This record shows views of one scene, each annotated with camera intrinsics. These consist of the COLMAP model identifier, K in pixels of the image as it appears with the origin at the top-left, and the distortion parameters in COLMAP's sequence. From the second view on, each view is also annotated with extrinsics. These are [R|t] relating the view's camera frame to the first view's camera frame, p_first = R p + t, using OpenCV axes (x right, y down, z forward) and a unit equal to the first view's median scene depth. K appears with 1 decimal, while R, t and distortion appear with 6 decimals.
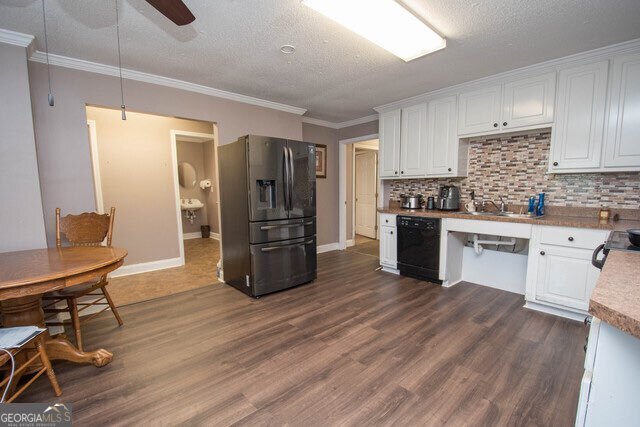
lens RADIAL K [[282.4, 0, 319.8], [0, 282.4, 215.5], [0, 0, 1]] dist [-0.003896, -0.000847]
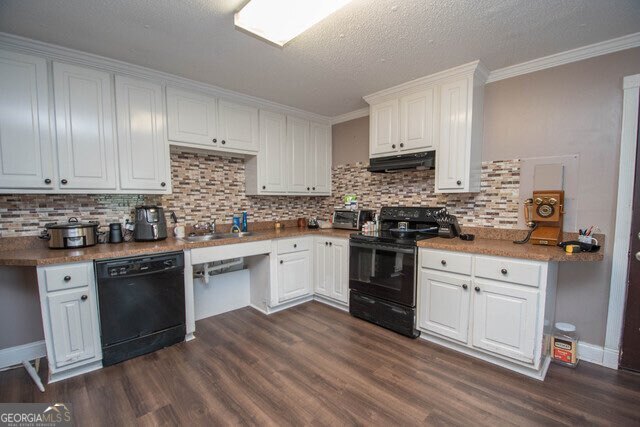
lens RADIAL K [[282.4, 0, 318.0], [0, 282.4, 217.4], [0, 0, 1]] dist [-0.003896, -0.000847]
pose [[-0.028703, -0.047824, 0.998443, -0.341794], [0.112537, 0.992350, 0.050767, -0.081822], [-0.993233, 0.113819, -0.023101, 0.744963]]
